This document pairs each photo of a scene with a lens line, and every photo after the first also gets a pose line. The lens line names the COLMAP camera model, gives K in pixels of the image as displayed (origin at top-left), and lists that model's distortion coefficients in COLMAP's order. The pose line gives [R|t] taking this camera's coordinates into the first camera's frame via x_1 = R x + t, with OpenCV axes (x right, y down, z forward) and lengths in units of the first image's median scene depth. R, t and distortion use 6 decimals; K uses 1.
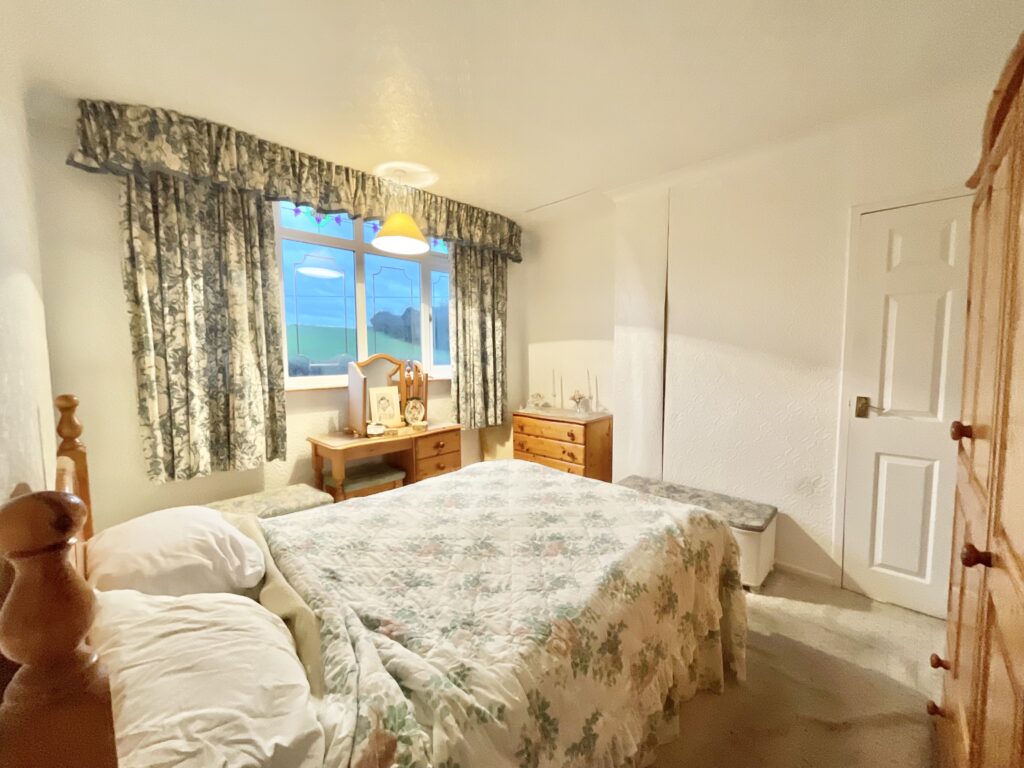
lens RADIAL K [[420.3, 0, 512.0], [0, 420.3, 384.0], [0, 0, 1]] dist [-0.000407, 0.000005]
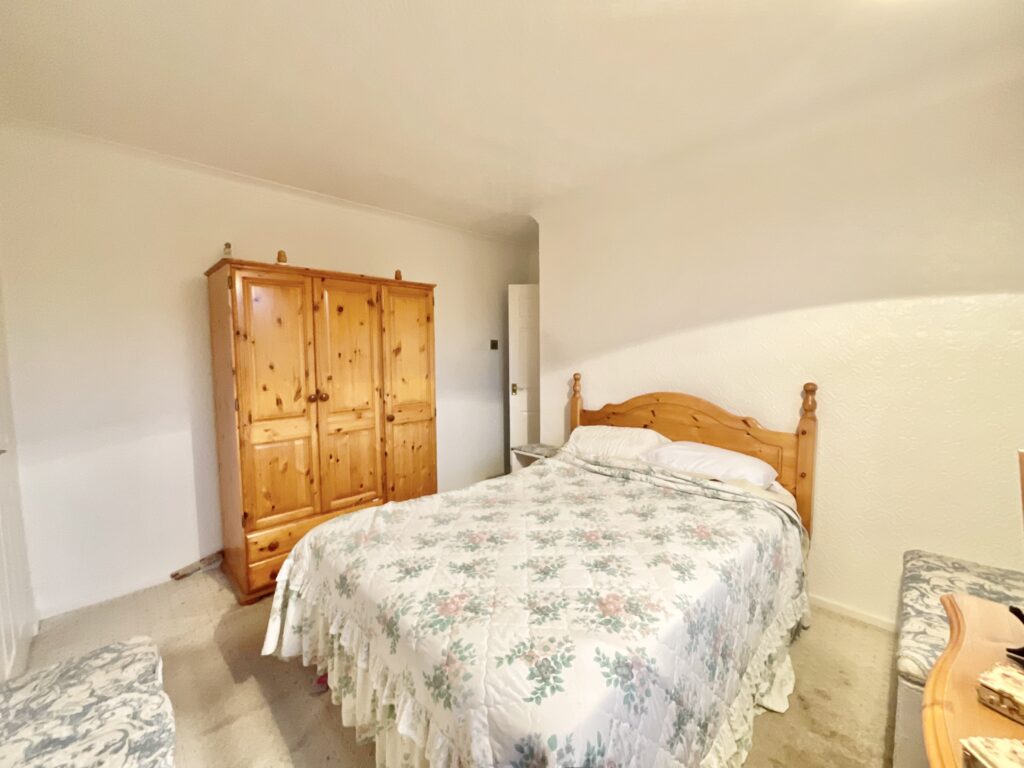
lens RADIAL K [[420.3, 0, 512.0], [0, 420.3, 384.0], [0, 0, 1]] dist [-0.000407, 0.000005]
pose [[-0.999510, 0.019207, 0.024732, -0.006172], [0.022538, 0.989559, 0.142355, -0.146498], [-0.021740, 0.142843, -0.989507, 1.774959]]
